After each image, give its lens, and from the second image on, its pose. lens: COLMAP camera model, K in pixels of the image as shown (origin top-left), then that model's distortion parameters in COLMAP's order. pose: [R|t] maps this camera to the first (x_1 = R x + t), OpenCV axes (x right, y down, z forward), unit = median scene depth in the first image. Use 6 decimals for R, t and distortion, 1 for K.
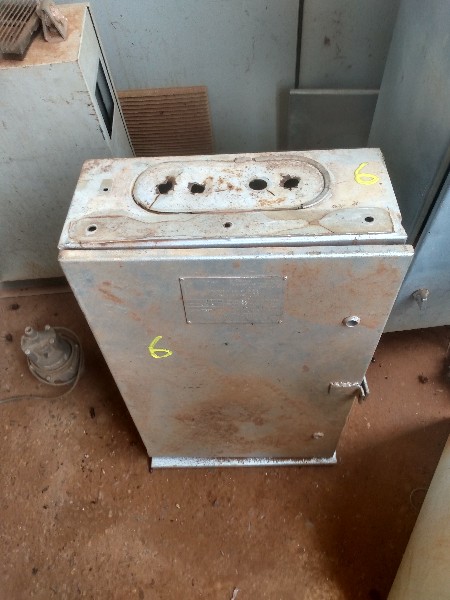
lens RADIAL K [[445.4, 0, 241.0], [0, 445.4, 298.8], [0, 0, 1]] dist [0.101687, -0.163555]
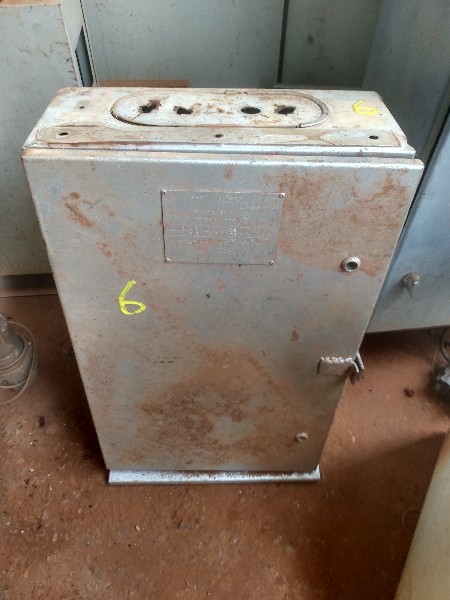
lens RADIAL K [[455.1, 0, 236.1], [0, 455.1, 295.8], [0, 0, 1]] dist [0.046630, -0.059155]
pose [[0.997488, 0.032998, 0.062677, -0.024530], [-0.023745, 0.989435, -0.143019, 0.164787], [-0.066734, 0.141171, 0.987733, 0.082786]]
